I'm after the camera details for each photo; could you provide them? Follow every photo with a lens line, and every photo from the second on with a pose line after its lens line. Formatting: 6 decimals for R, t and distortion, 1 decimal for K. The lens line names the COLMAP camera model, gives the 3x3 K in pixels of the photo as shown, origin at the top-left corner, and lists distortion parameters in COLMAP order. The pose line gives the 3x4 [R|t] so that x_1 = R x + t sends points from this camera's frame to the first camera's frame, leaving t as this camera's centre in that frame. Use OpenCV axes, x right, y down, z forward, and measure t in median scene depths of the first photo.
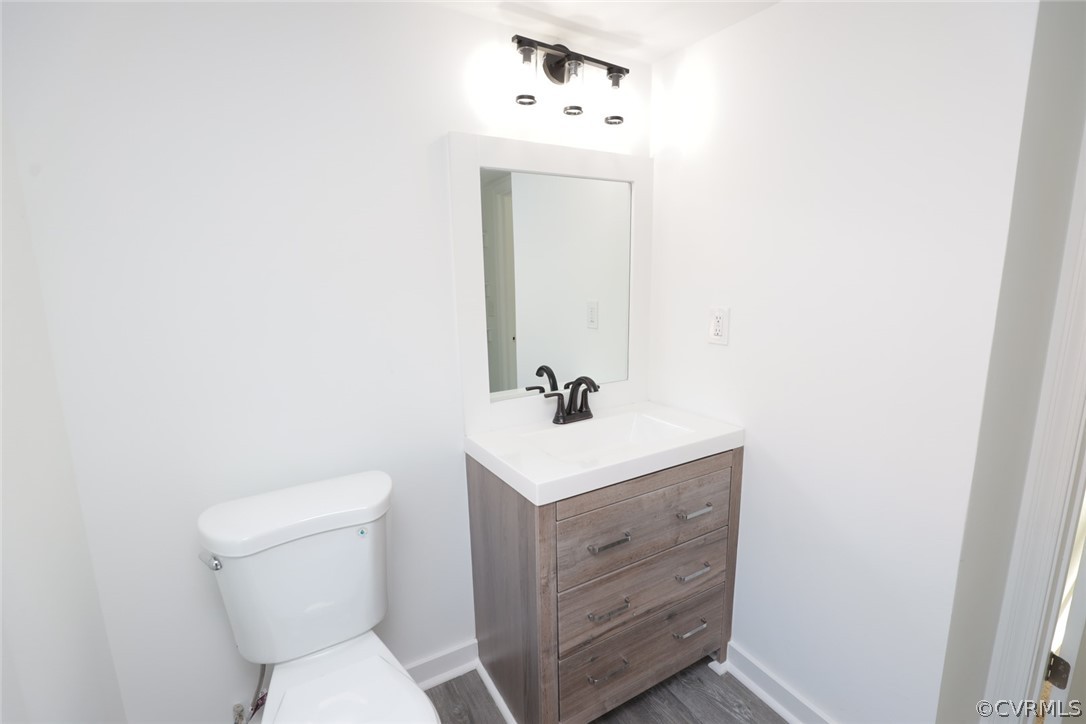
lens RADIAL K [[496.9, 0, 546.3], [0, 496.9, 365.6], [0, 0, 1]] dist [0.001587, 0.000356]
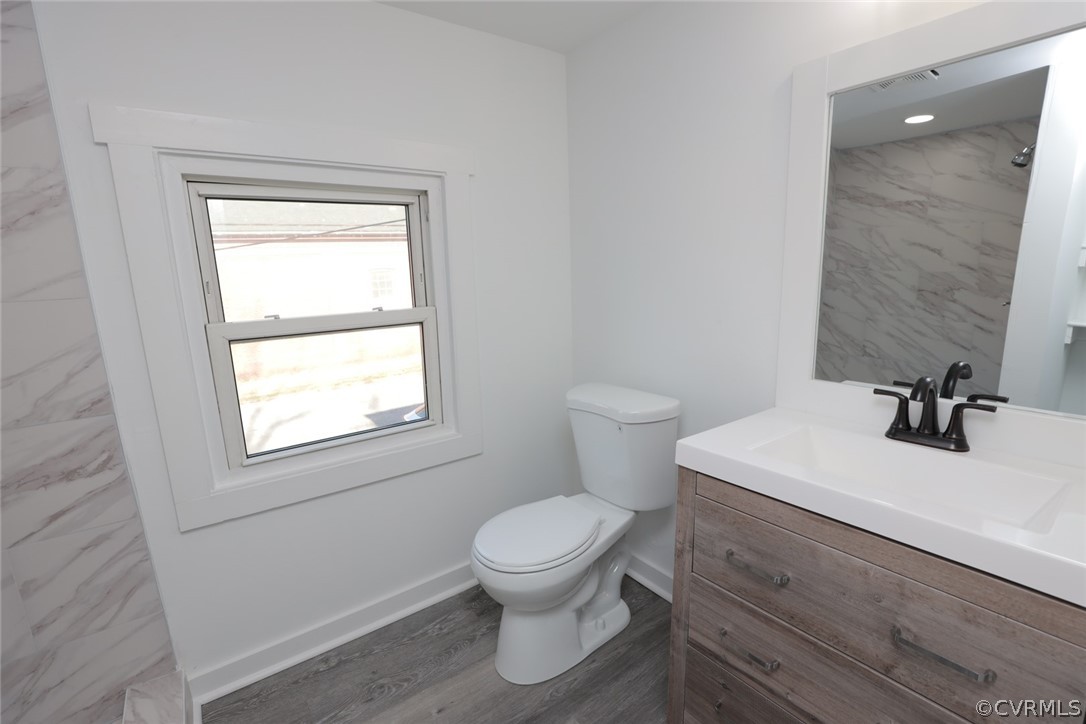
lens RADIAL K [[496.9, 0, 544.3], [0, 496.9, 360.7], [0, 0, 1]] dist [0.001587, 0.000356]
pose [[0.130608, 0.202001, -0.970637, 0.745100], [-0.160028, 0.970481, 0.180436, -0.042453], [0.978434, 0.131763, 0.159079, 0.490541]]
